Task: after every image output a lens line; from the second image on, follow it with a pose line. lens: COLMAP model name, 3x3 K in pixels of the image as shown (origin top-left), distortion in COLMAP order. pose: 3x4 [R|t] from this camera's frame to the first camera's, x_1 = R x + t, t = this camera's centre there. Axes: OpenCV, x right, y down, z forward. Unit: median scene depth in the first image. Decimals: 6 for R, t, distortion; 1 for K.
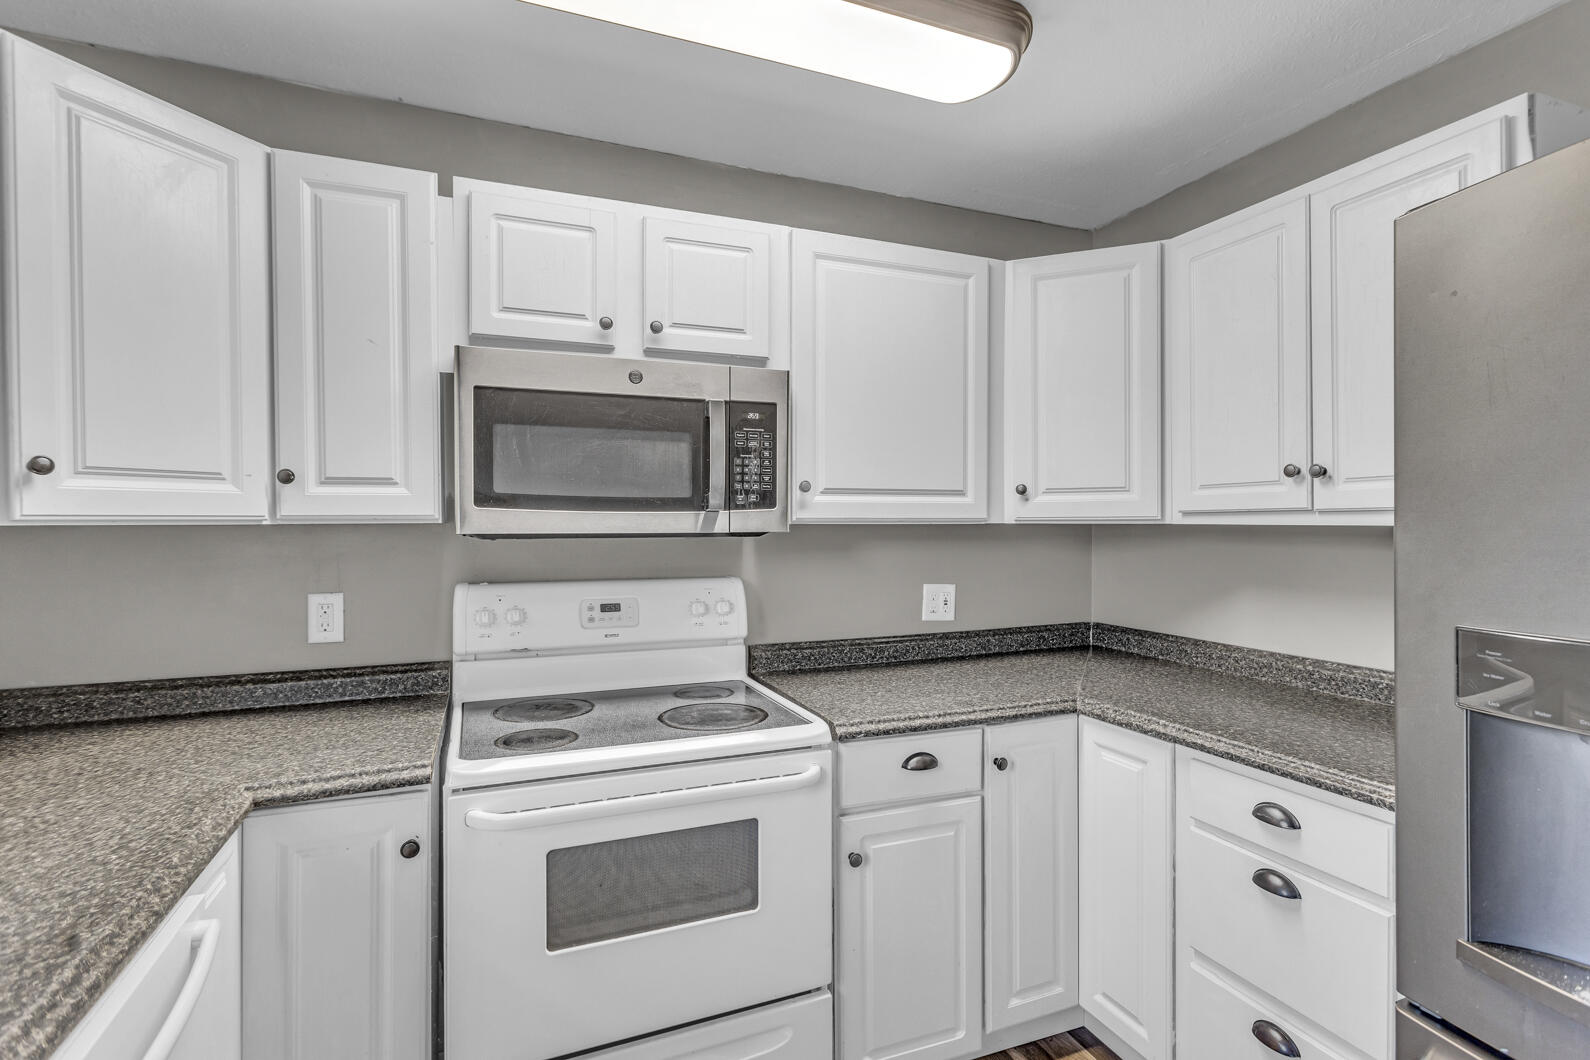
lens RADIAL K [[775.4, 0, 812.4], [0, 775.4, 539.5], [0, 0, 1]] dist [0.001109, 0.000067]
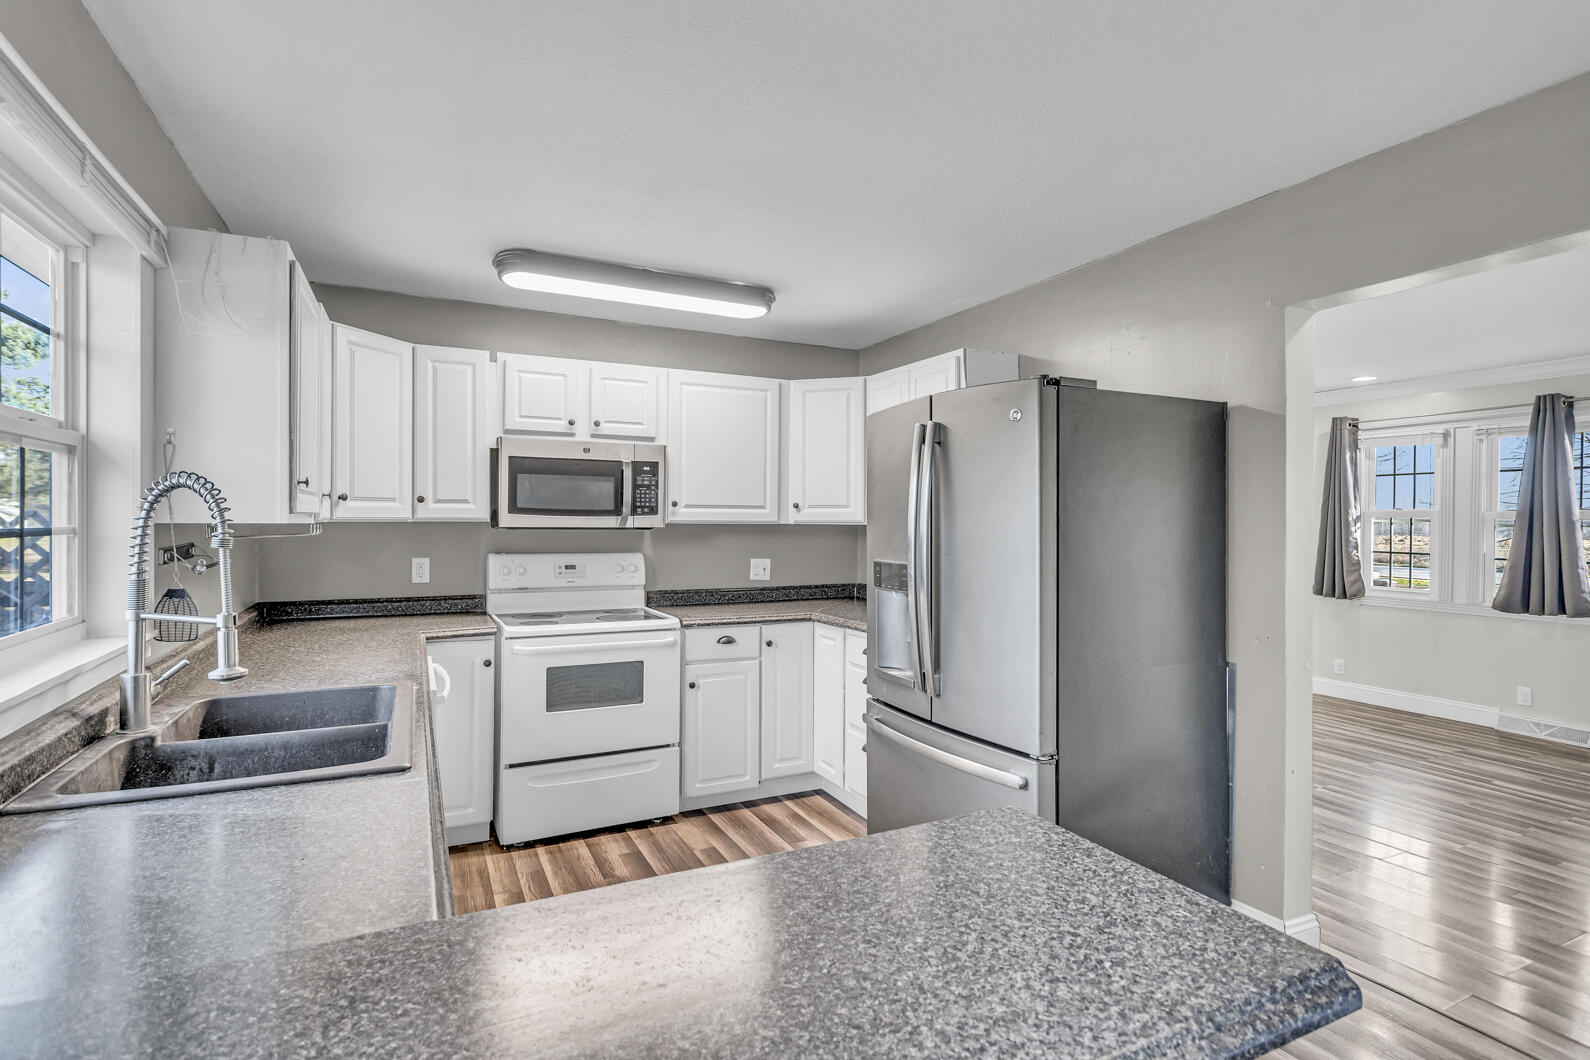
lens RADIAL K [[774.7, 0, 795.0], [0, 774.7, 530.0], [0, 0, 1]] dist [0.004949, 0.000611]
pose [[0.997938, 0.006652, 0.063843, 0.178826], [-0.005833, 0.999898, -0.013000, 0.021119], [-0.063923, 0.012600, 0.997875, -1.003075]]
